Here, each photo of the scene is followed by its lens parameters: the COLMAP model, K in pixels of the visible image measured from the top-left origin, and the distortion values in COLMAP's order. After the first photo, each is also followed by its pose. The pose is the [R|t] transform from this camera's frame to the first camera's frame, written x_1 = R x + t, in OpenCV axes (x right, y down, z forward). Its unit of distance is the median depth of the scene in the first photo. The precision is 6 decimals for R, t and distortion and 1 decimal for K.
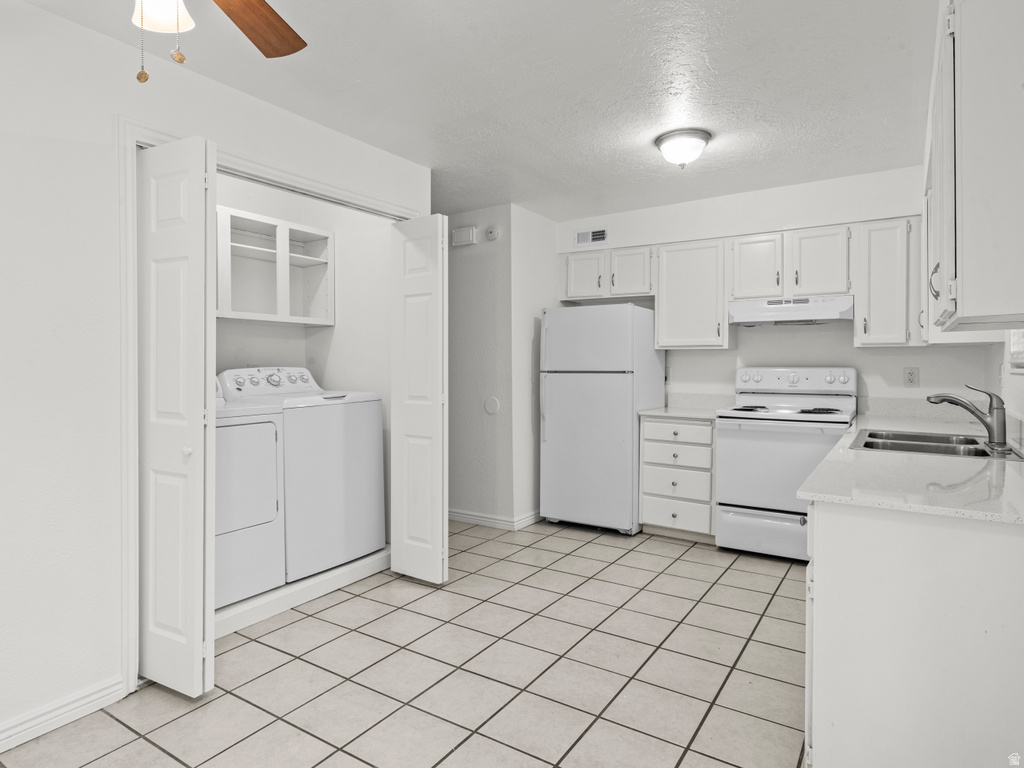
lens RADIAL K [[601.1, 0, 505.3], [0, 601.1, 370.7], [0, 0, 1]] dist [0.001811, 0.001782]
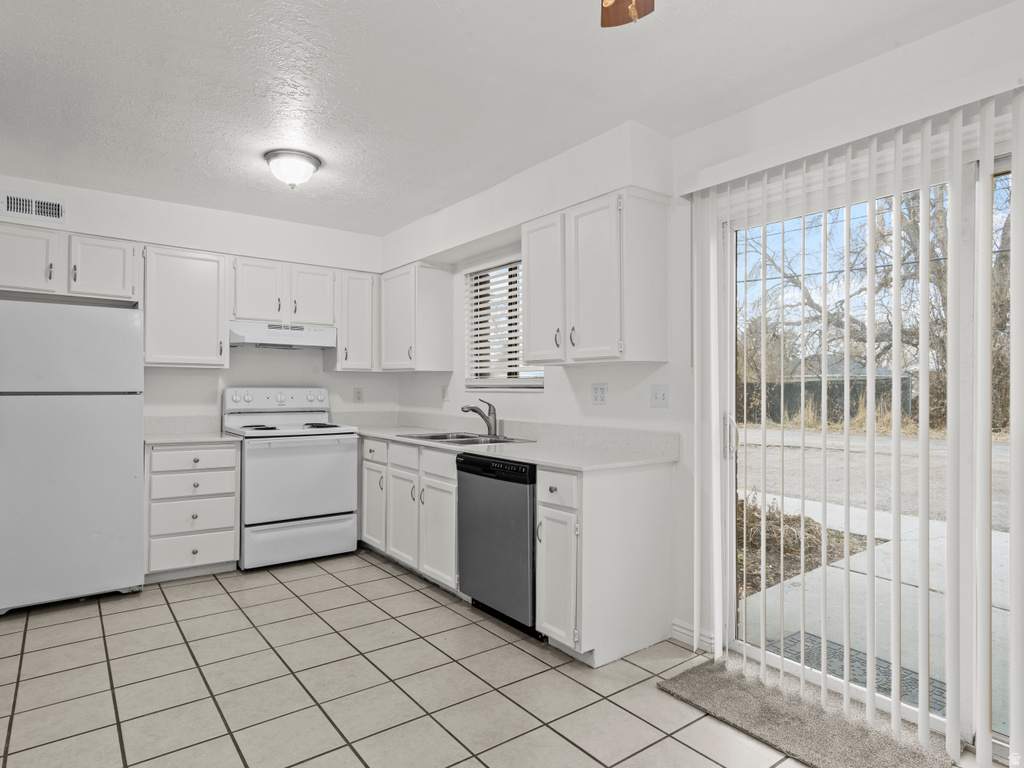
lens RADIAL K [[592.6, 0, 506.4], [0, 592.6, 389.4], [0, 0, 1]] dist [-0.001121, 0.003800]
pose [[0.334775, -0.000775, 0.942298, -0.389280], [0.004438, 0.999990, -0.000754, 0.000055], [-0.942288, 0.004434, 0.334775, 0.254063]]
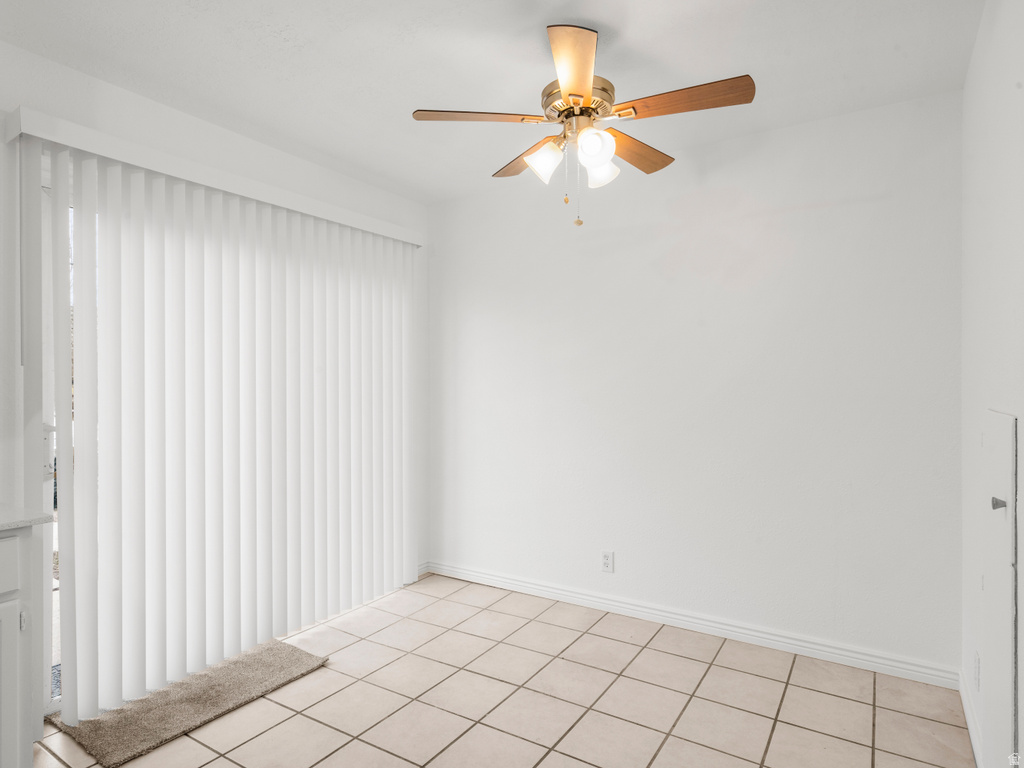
lens RADIAL K [[592.6, 0, 506.4], [0, 592.6, 389.4], [0, 0, 1]] dist [-0.001121, 0.003800]
pose [[-0.999920, 0.004823, -0.011691, -0.103753], [0.004665, 0.999898, 0.013508, -0.009210], [0.011755, 0.013453, -0.999840, 0.761350]]
